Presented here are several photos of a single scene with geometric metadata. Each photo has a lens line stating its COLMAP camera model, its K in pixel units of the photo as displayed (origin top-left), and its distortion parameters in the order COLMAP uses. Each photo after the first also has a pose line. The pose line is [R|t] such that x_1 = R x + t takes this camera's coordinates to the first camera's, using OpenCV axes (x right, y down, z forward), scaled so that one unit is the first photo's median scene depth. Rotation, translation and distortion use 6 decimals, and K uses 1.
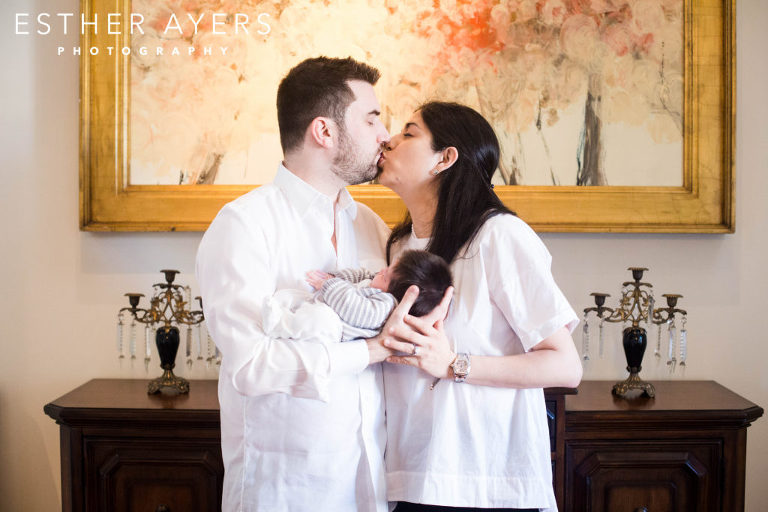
lens RADIAL K [[1171.3, 0, 384.1], [0, 1171.3, 256.8], [0, 0, 1]] dist [-0.061019, 0.000000]
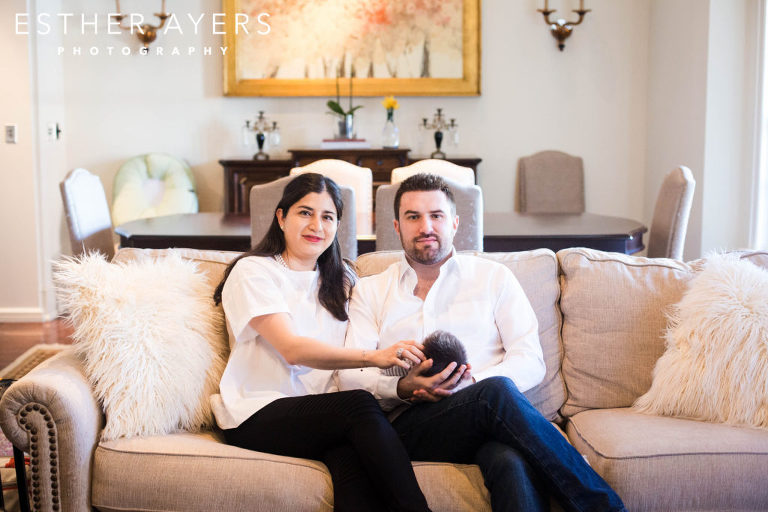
lens RADIAL K [[1171.3, 0, 383.1], [0, 1171.3, 253.9], [0, 0, 1]] dist [-0.061019, 0.000000]
pose [[0.999953, -0.007204, 0.006433, 0.065897], [0.006660, 0.996693, 0.080985, 0.113401], [-0.006995, -0.080939, 0.996695, -1.552527]]
